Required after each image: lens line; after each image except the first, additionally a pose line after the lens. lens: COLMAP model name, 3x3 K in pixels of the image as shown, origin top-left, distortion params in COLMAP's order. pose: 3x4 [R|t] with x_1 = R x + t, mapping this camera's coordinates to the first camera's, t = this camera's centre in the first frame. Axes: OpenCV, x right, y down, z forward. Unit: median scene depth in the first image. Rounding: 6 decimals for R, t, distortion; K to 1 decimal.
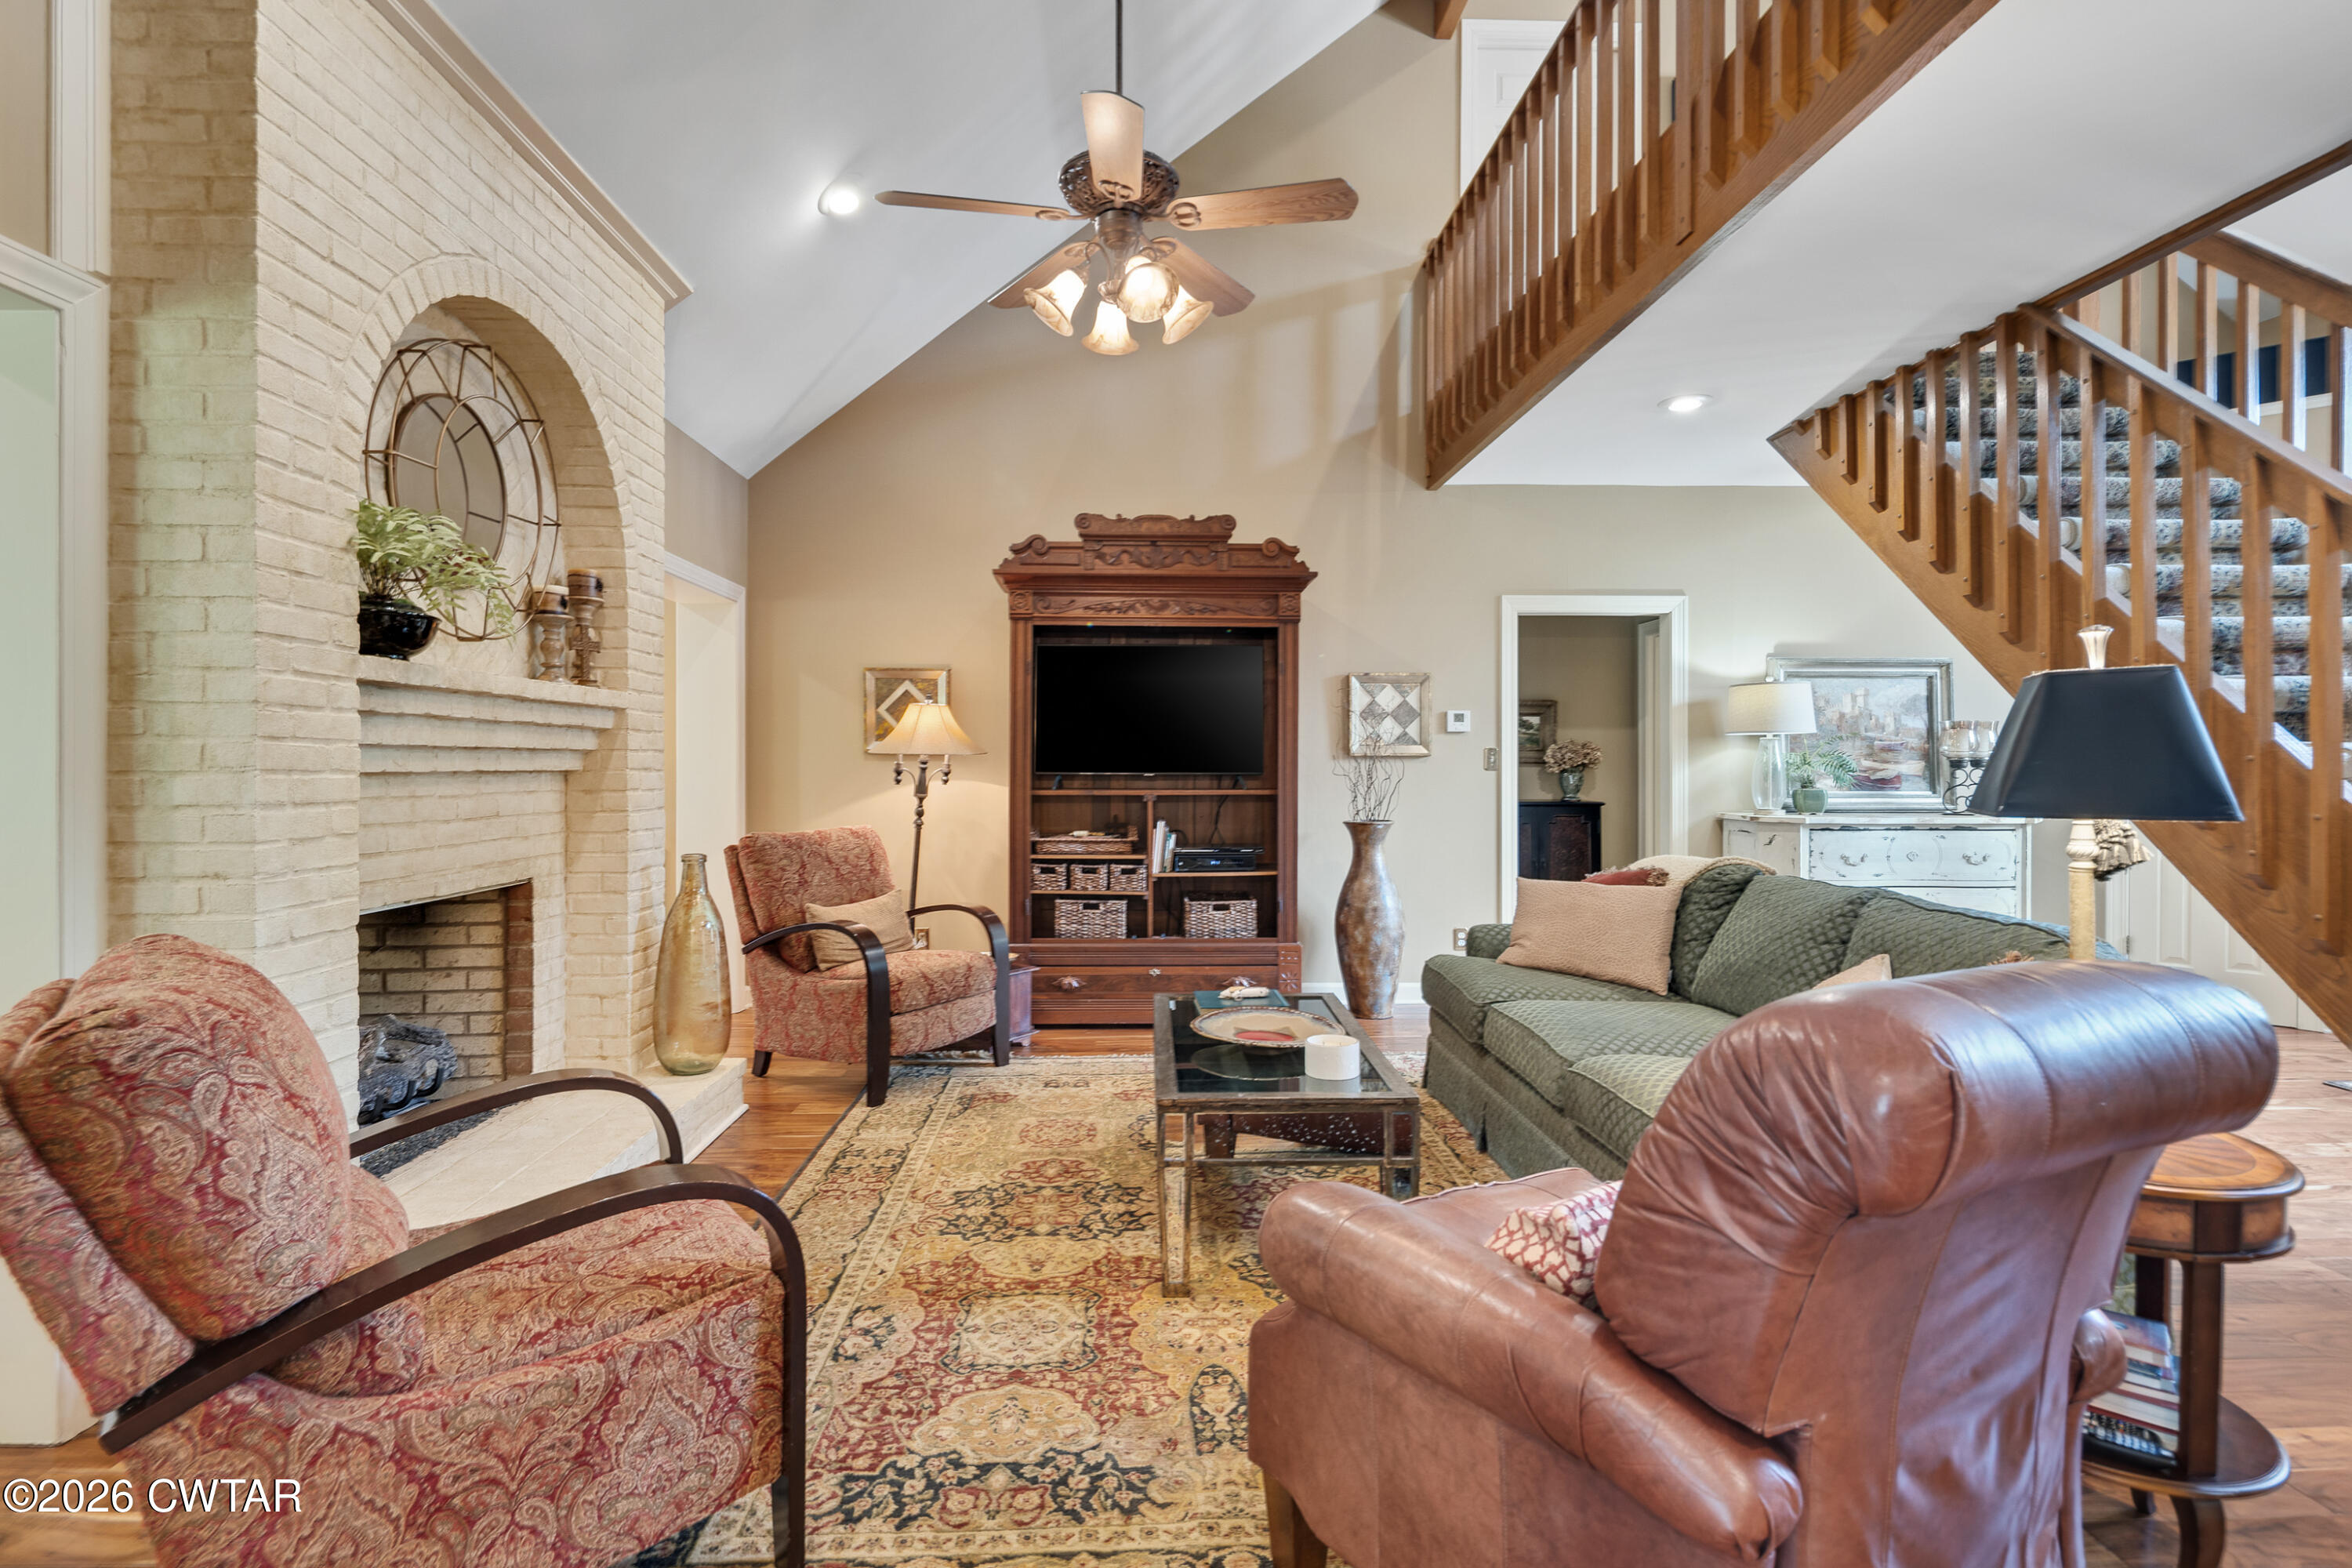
lens RADIAL K [[1140.2, 0, 1176.0], [0, 1140.2, 784.0], [0, 0, 1]] dist [-0.001083, -0.000252]
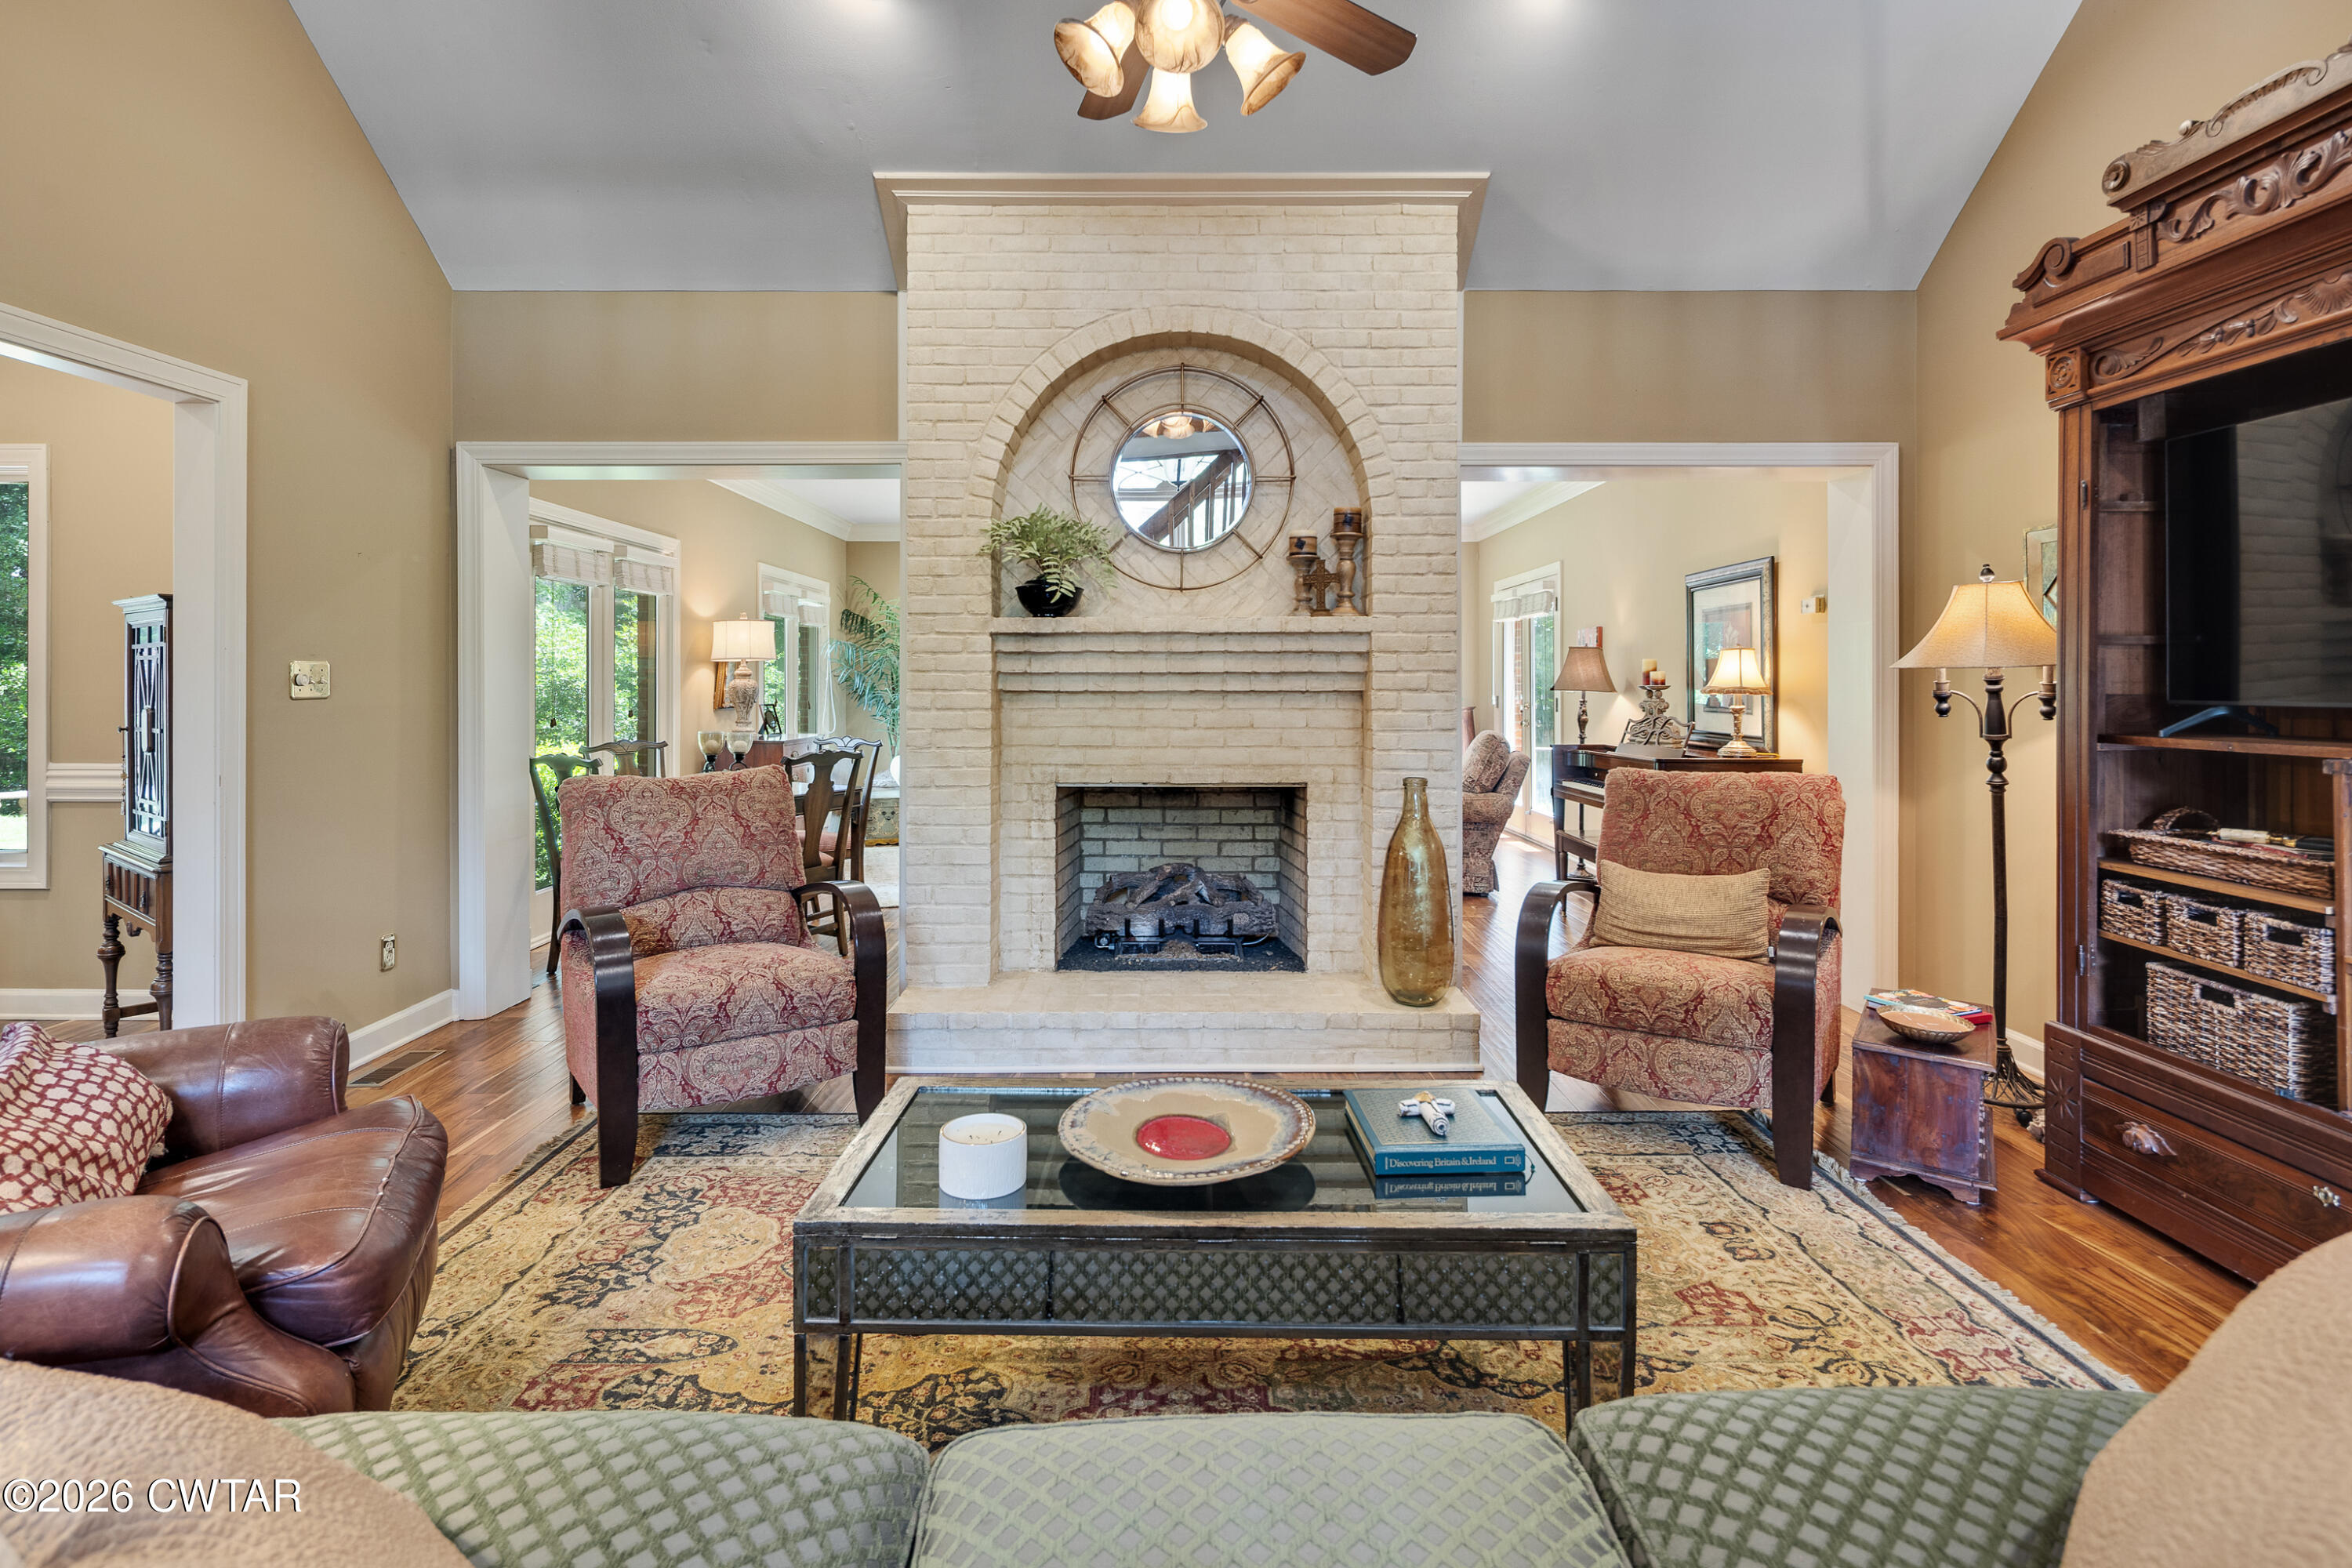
lens RADIAL K [[1155.6, 0, 1171.7], [0, 1155.6, 700.9], [0, 0, 1]] dist [-0.001428, -0.000189]
pose [[-0.051142, 0.010785, -0.998633, 0.526104], [-0.016525, 0.999796, 0.011644, -0.011308], [0.998555, 0.017098, -0.050953, 0.784869]]
